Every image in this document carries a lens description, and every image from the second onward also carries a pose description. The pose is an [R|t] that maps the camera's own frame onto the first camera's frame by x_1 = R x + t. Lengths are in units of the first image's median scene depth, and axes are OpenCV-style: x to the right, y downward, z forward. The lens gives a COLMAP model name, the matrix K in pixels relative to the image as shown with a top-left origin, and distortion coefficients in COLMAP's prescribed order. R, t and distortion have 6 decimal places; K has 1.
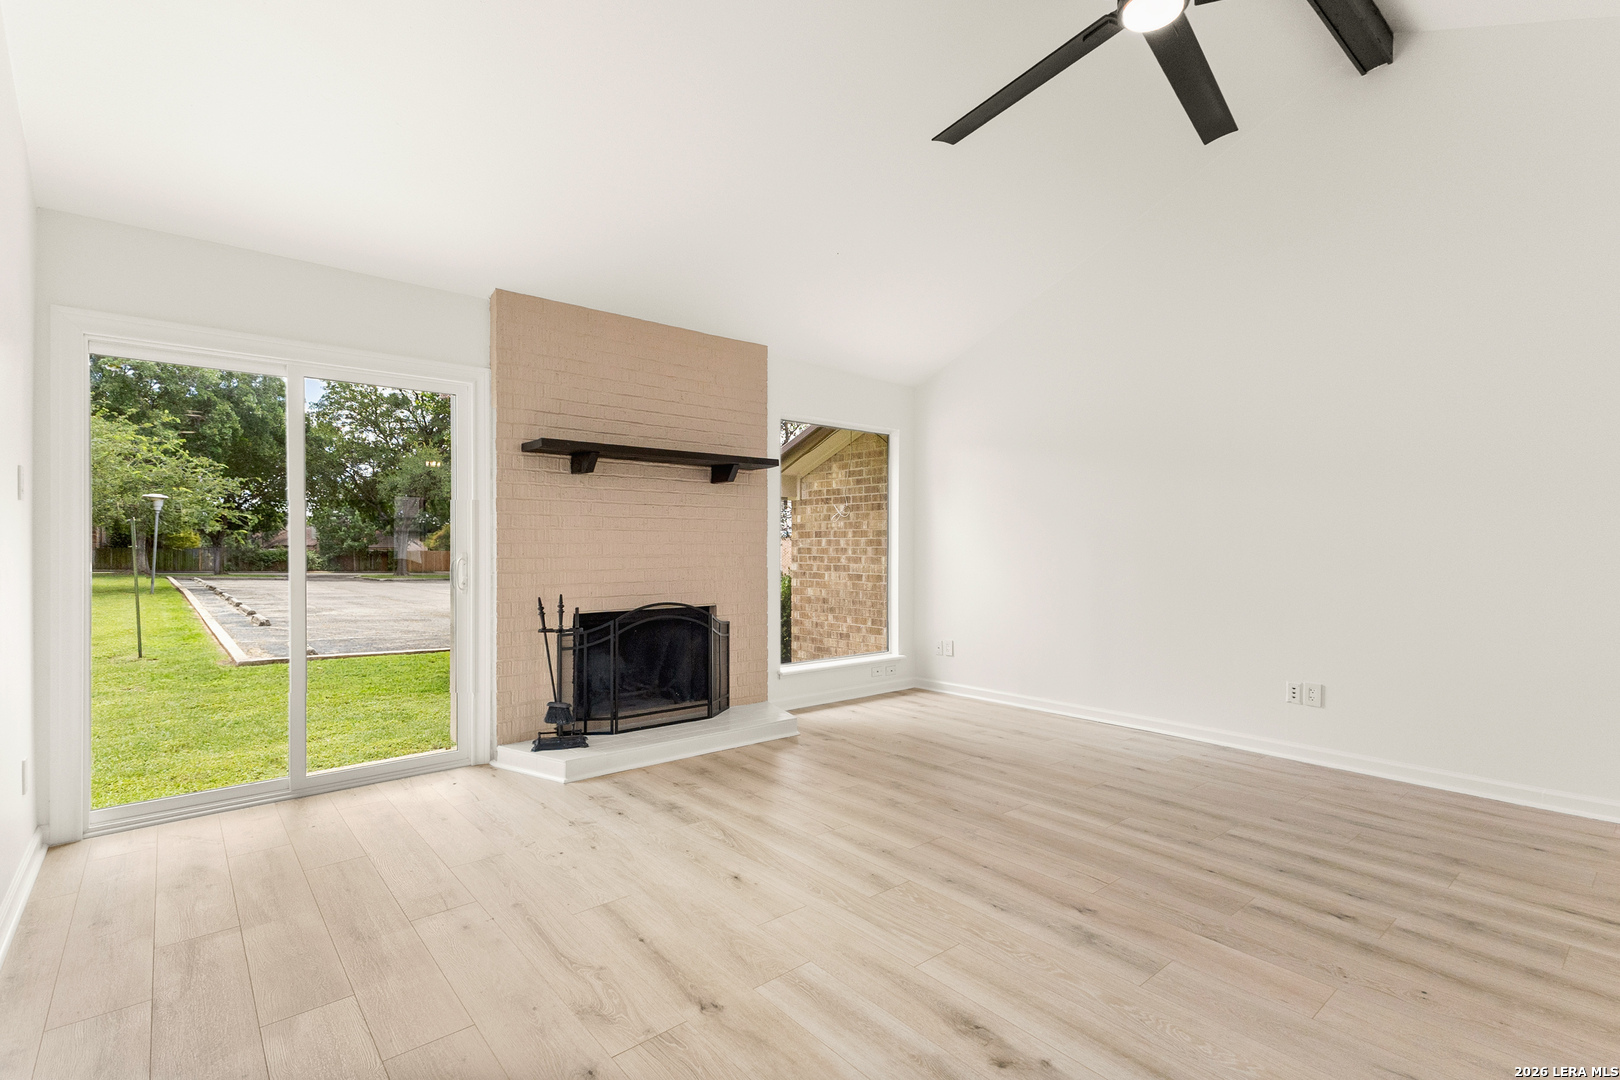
lens RADIAL K [[755.8, 0, 809.2], [0, 755.8, 547.9], [0, 0, 1]] dist [0.015508, -0.000729]
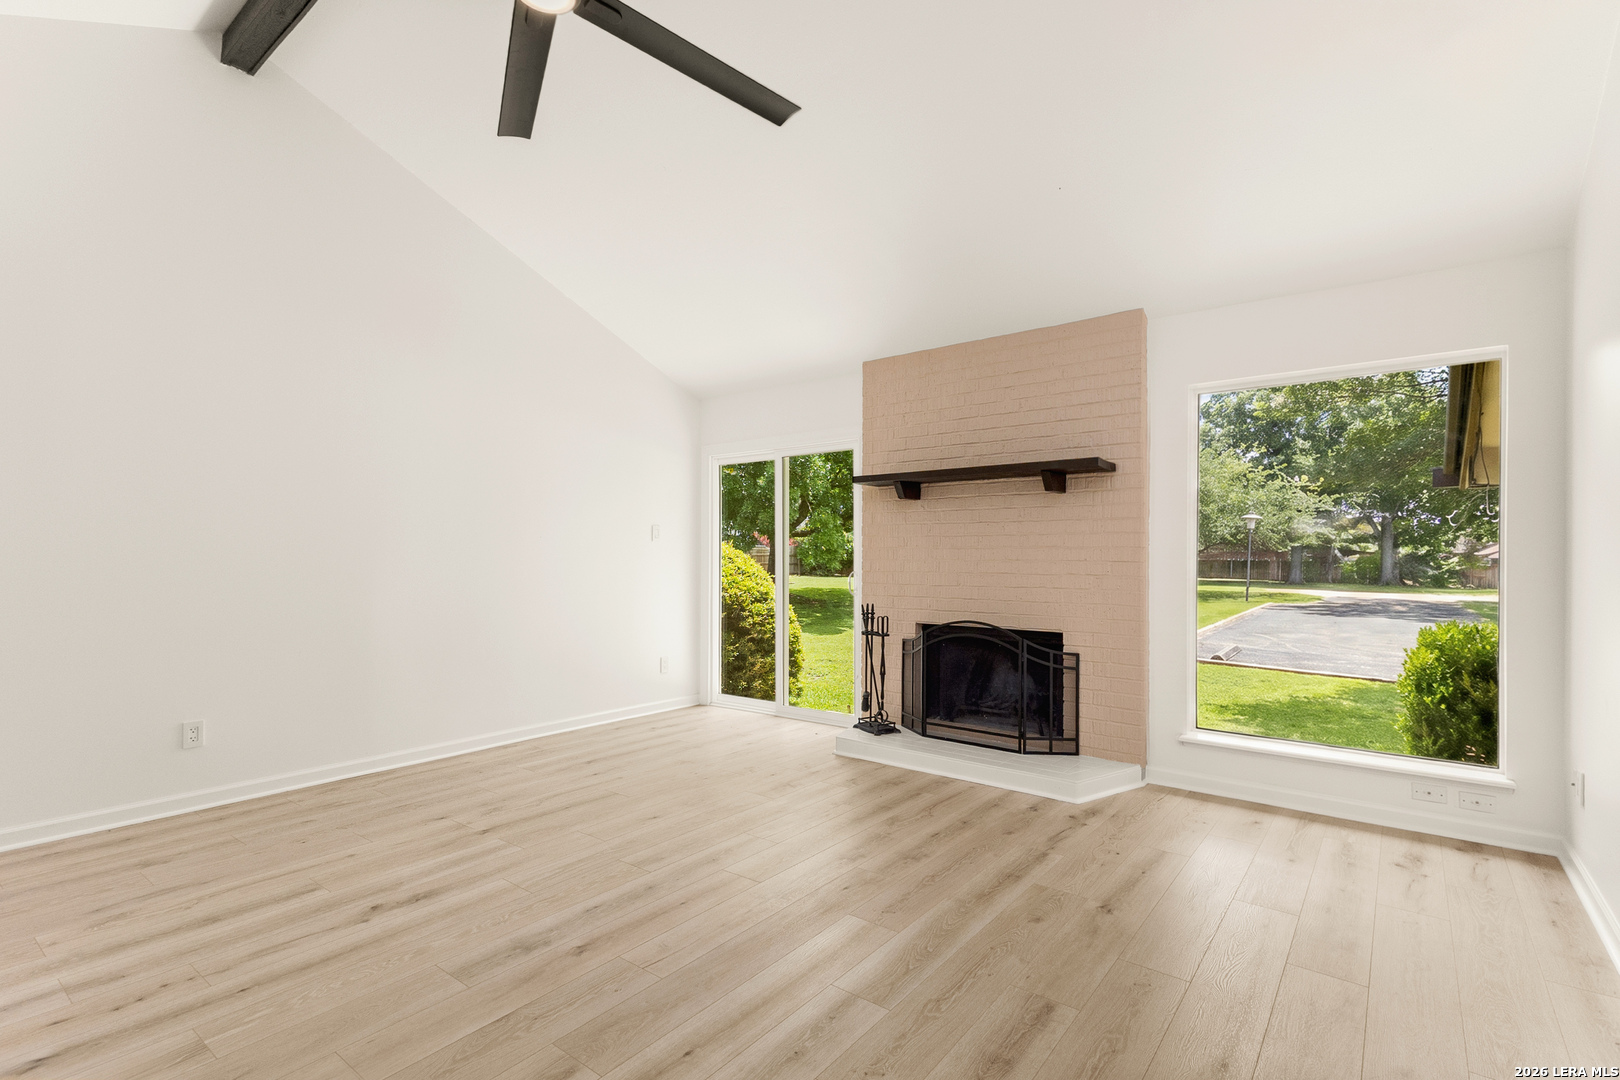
lens RADIAL K [[755.8, 0, 809.2], [0, 755.8, 547.9], [0, 0, 1]] dist [0.015508, -0.000729]
pose [[0.207082, -0.011419, -0.978257, 0.815057], [-0.005445, 0.999903, -0.012825, -0.010443], [0.978308, 0.007983, 0.207000, 0.645472]]
